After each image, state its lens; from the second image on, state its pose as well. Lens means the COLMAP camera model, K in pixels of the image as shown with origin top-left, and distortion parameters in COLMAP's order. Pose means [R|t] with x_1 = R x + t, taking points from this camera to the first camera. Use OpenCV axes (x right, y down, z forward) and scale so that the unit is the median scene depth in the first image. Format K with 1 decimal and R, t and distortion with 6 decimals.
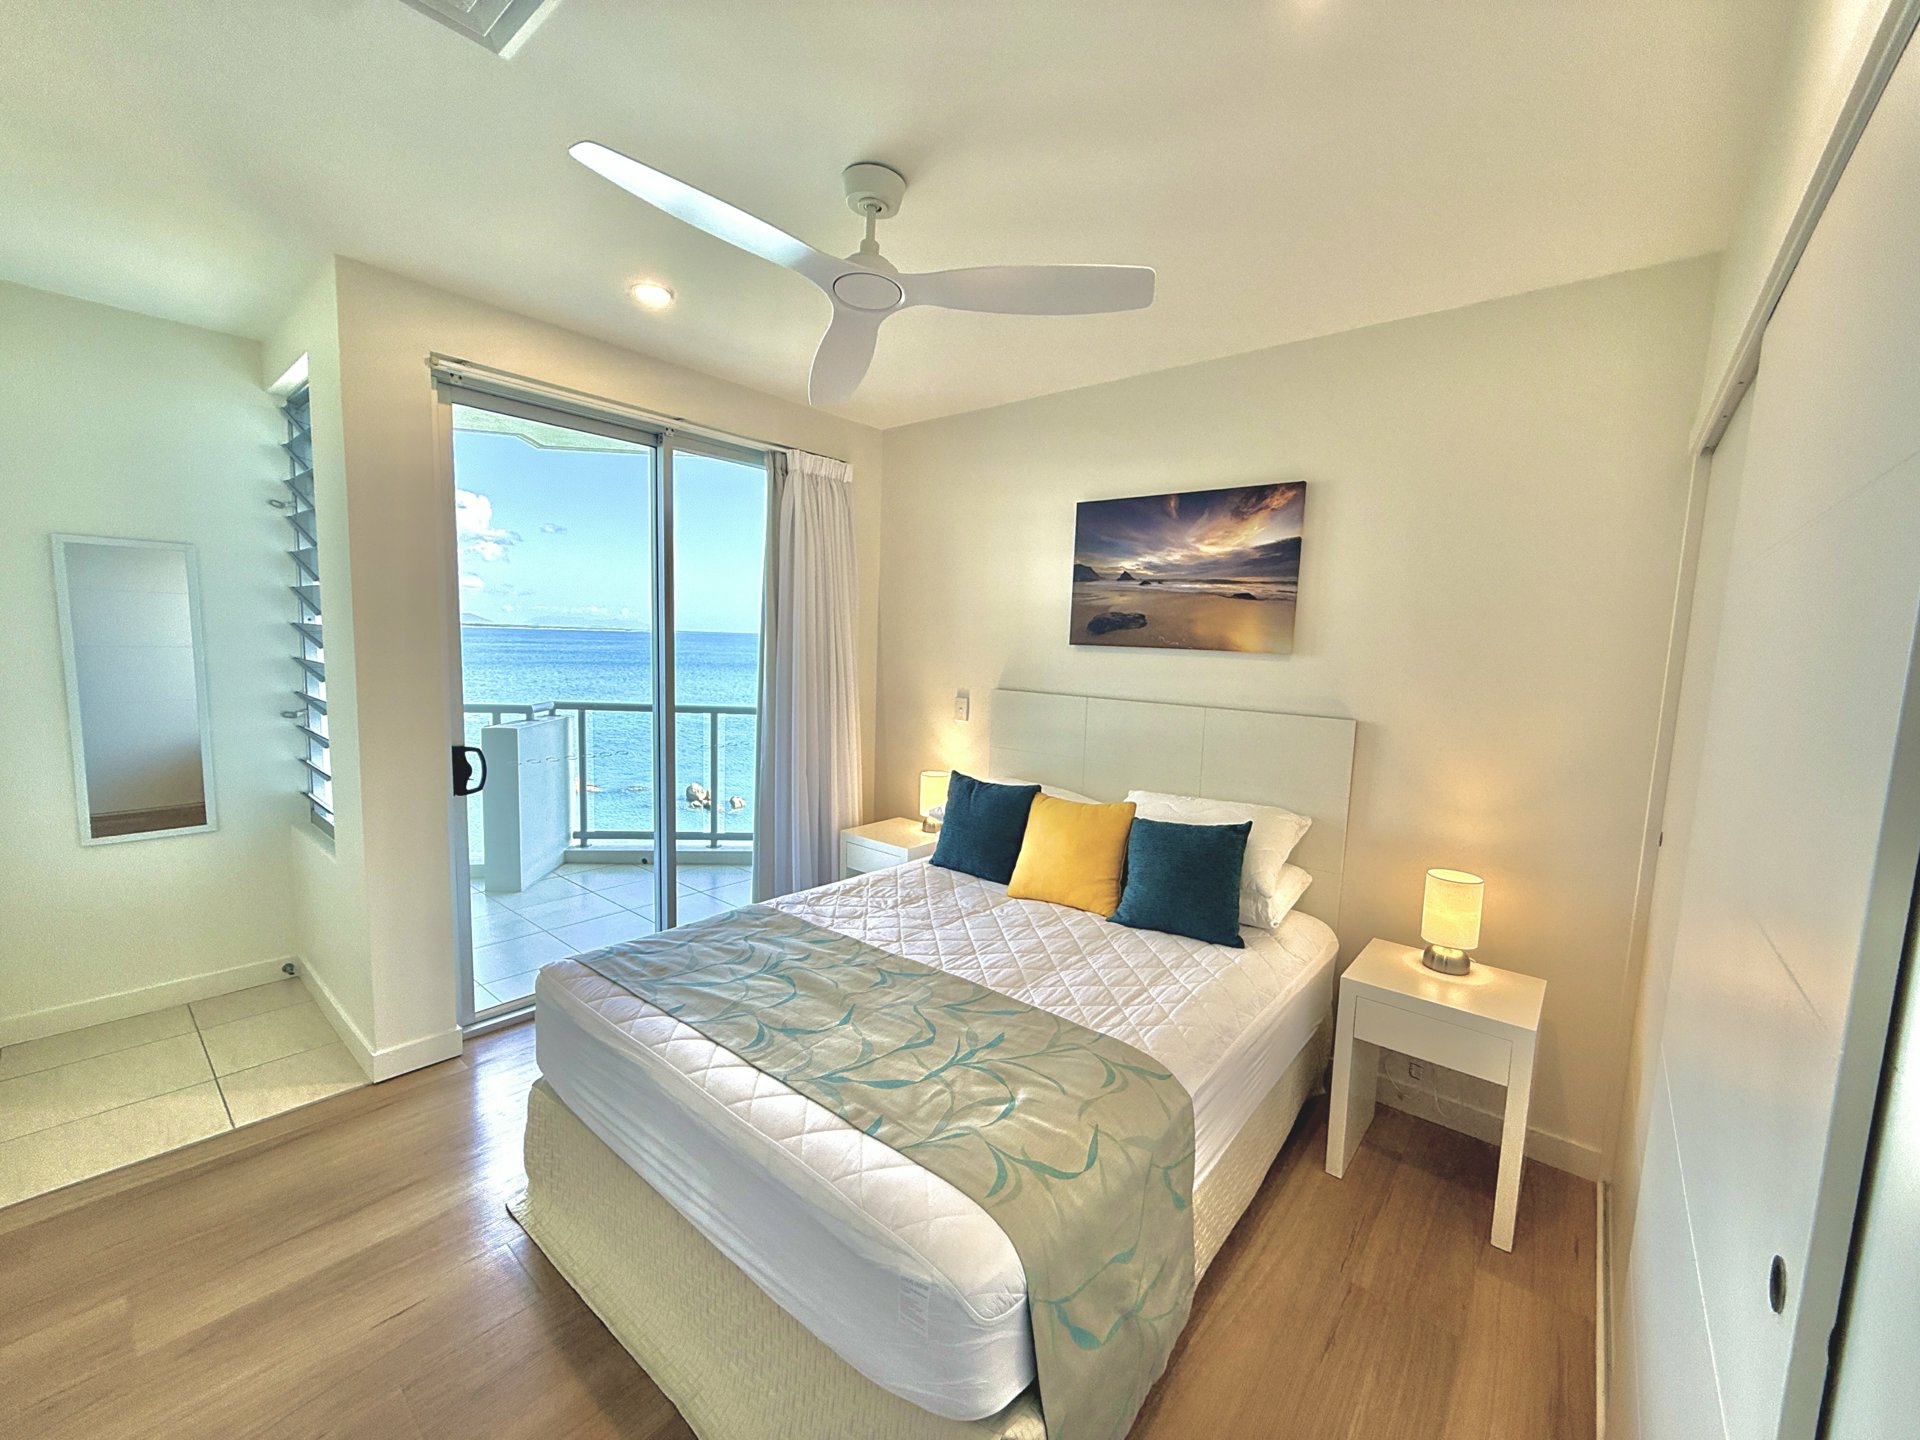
lens RADIAL K [[763.5, 0, 959.4], [0, 763.5, 721.0], [0, 0, 1]] dist [-0.001735, 0.000120]
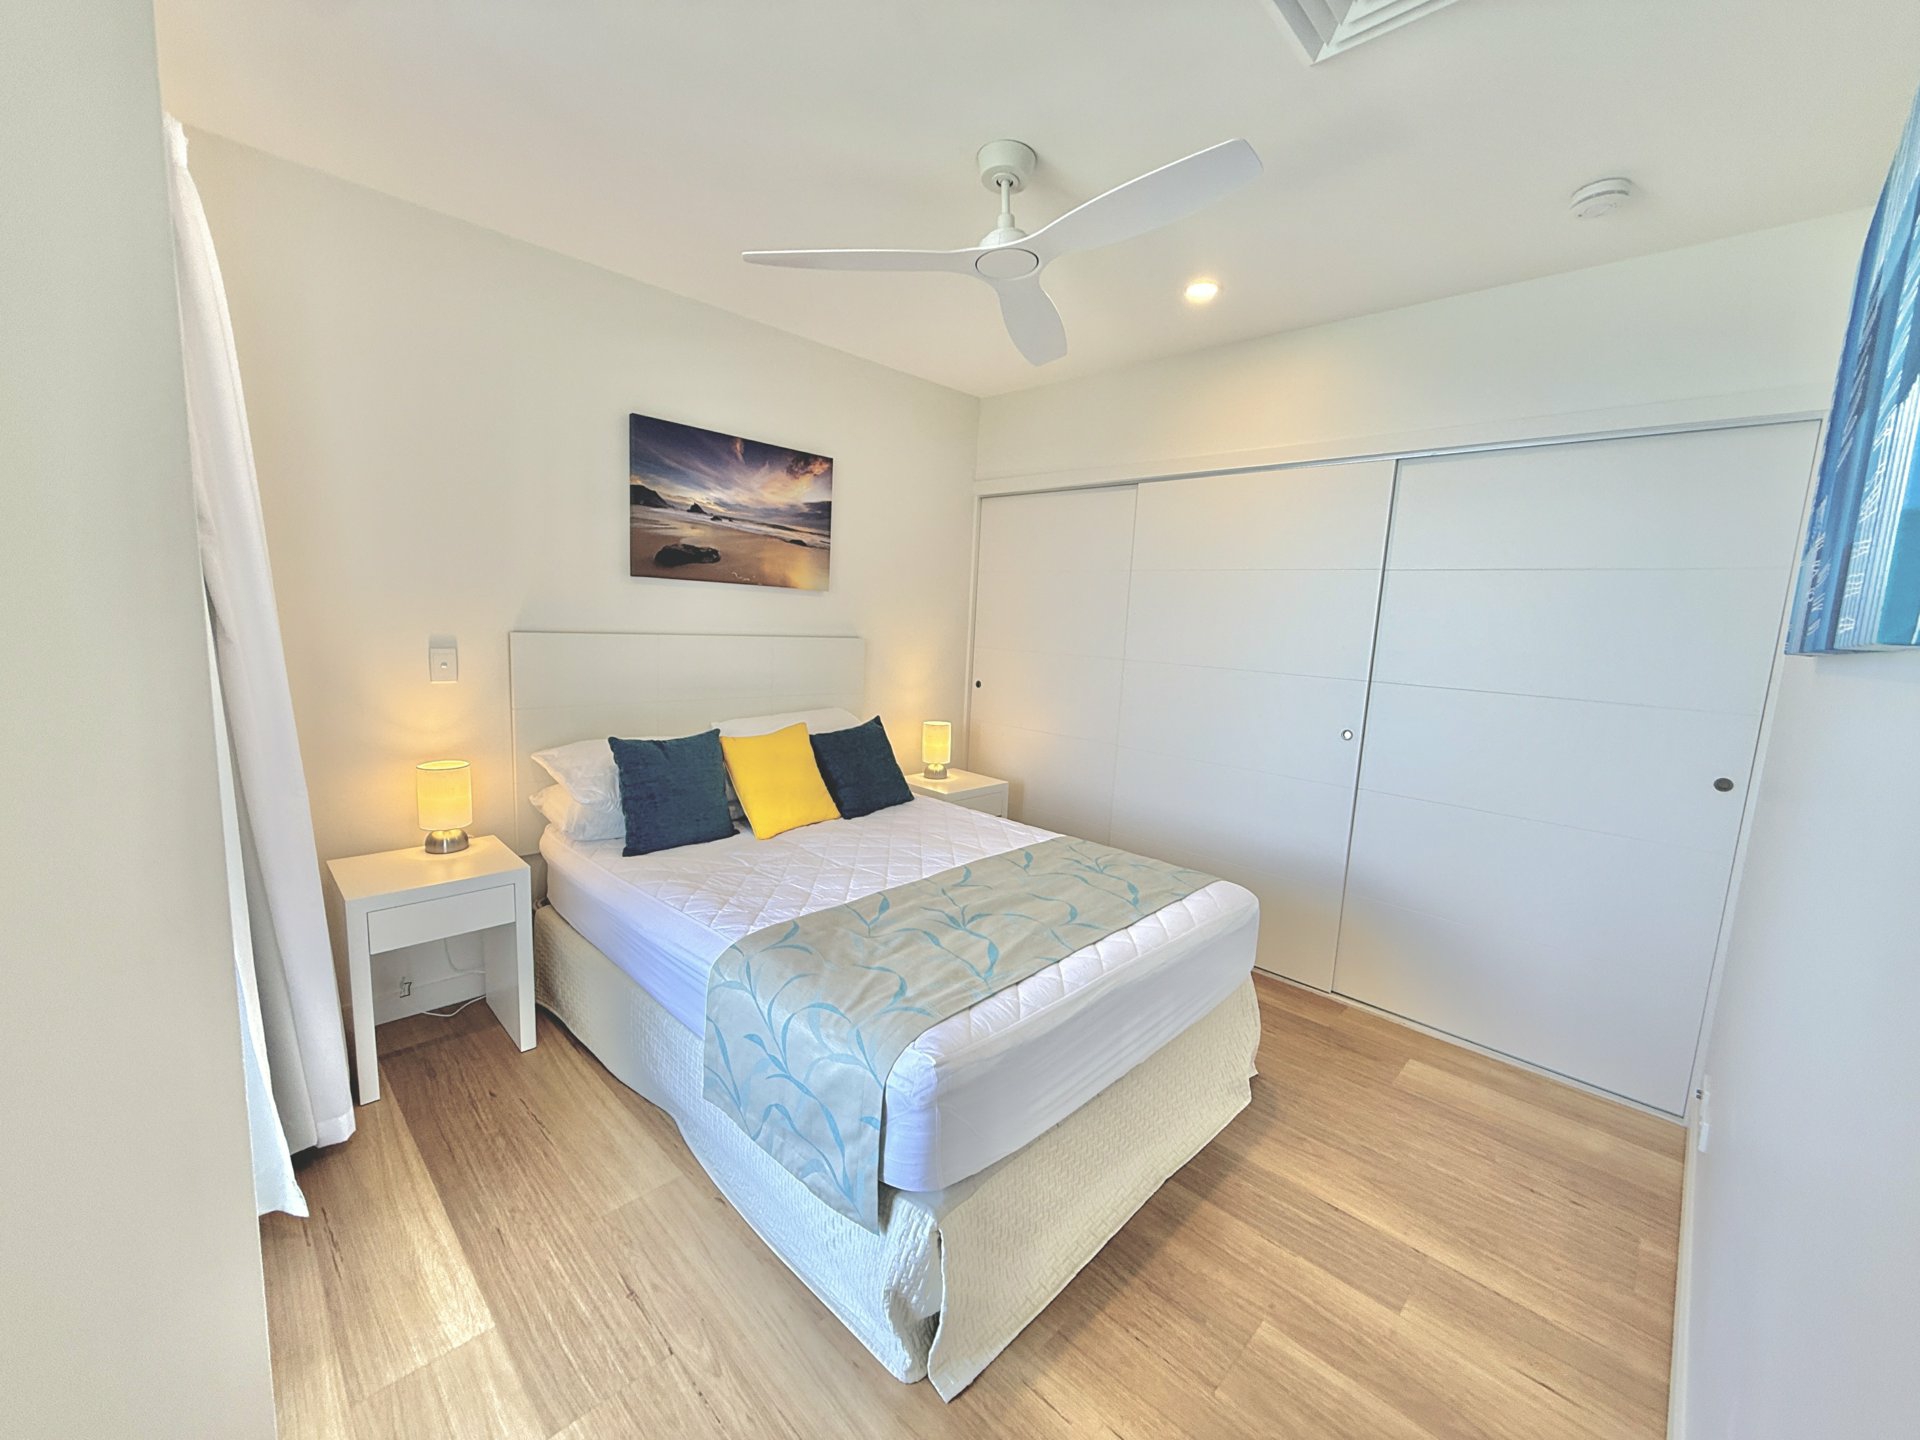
lens RADIAL K [[763.5, 0, 959.0], [0, 763.5, 722.6], [0, 0, 1]] dist [-0.001735, 0.000120]
pose [[0.079765, -0.167894, 0.982573, -0.821912], [0.060954, 0.984690, 0.163307, -0.062154], [-0.994948, 0.046865, 0.088778, 0.631963]]
